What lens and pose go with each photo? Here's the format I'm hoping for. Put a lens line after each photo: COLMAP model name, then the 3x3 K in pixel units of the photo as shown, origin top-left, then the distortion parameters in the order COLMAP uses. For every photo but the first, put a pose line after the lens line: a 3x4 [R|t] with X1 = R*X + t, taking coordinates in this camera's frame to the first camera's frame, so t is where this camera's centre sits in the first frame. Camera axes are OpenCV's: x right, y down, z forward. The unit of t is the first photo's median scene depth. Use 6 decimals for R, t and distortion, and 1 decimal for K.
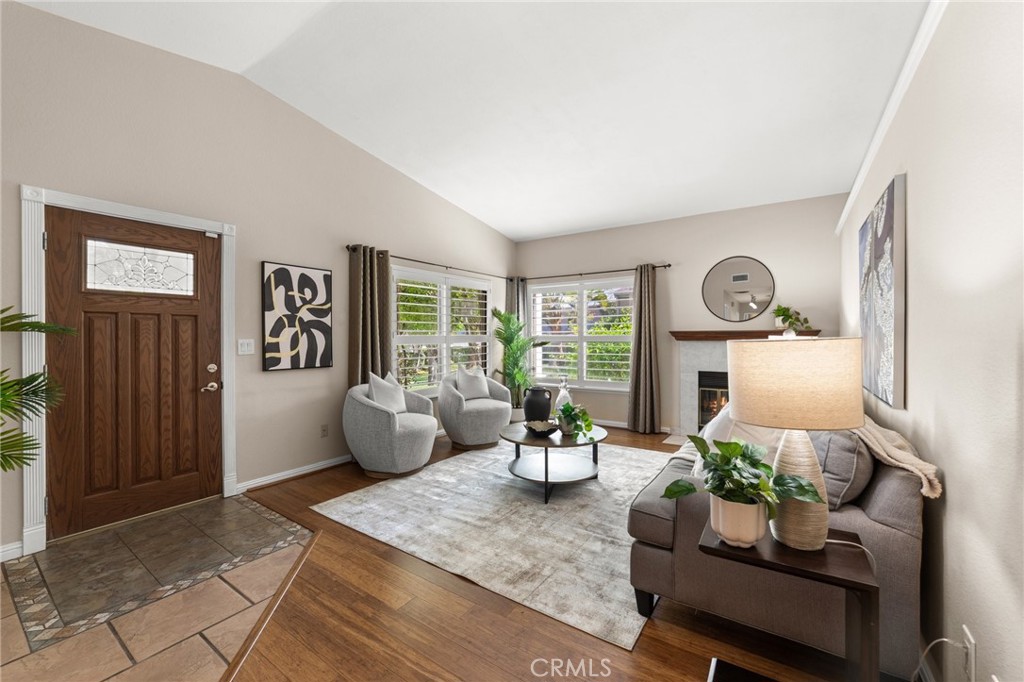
lens RADIAL K [[403.2, 0, 510.9], [0, 403.2, 336.8], [0, 0, 1]] dist [-0.037409, 0.000119]
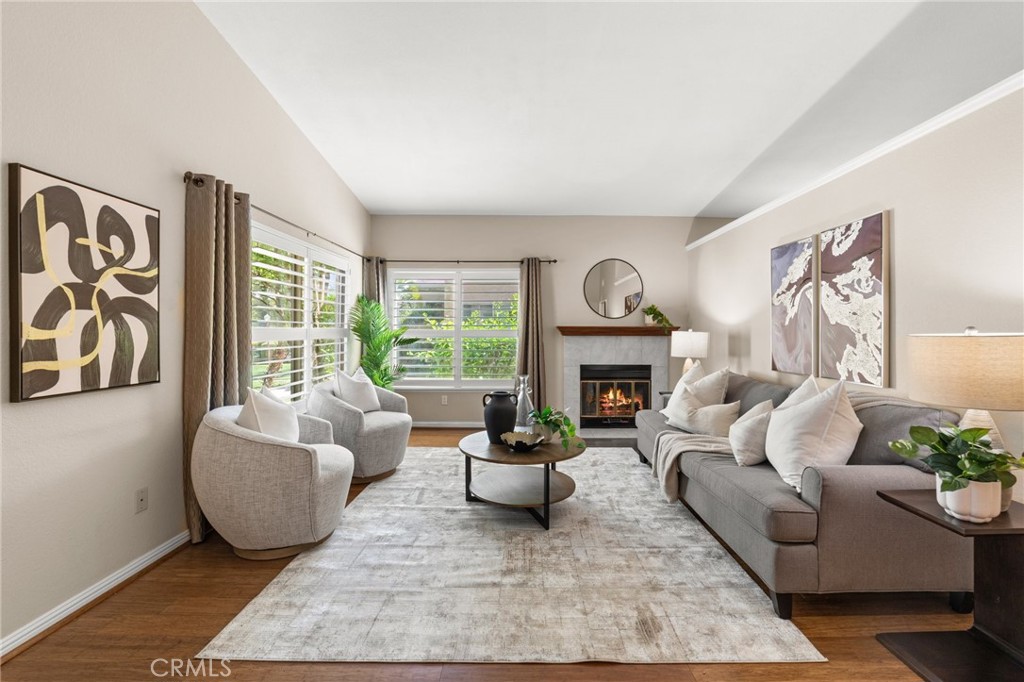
lens RADIAL K [[415.3, 0, 516.2], [0, 415.3, 330.6], [0, 0, 1]] dist [-0.020851, 0.000685]
pose [[0.826671, 0.006906, 0.562643, -0.382242], [-0.005385, 0.999976, -0.004362, 0.002473], [-0.562660, 0.000576, 0.826688, 0.266959]]
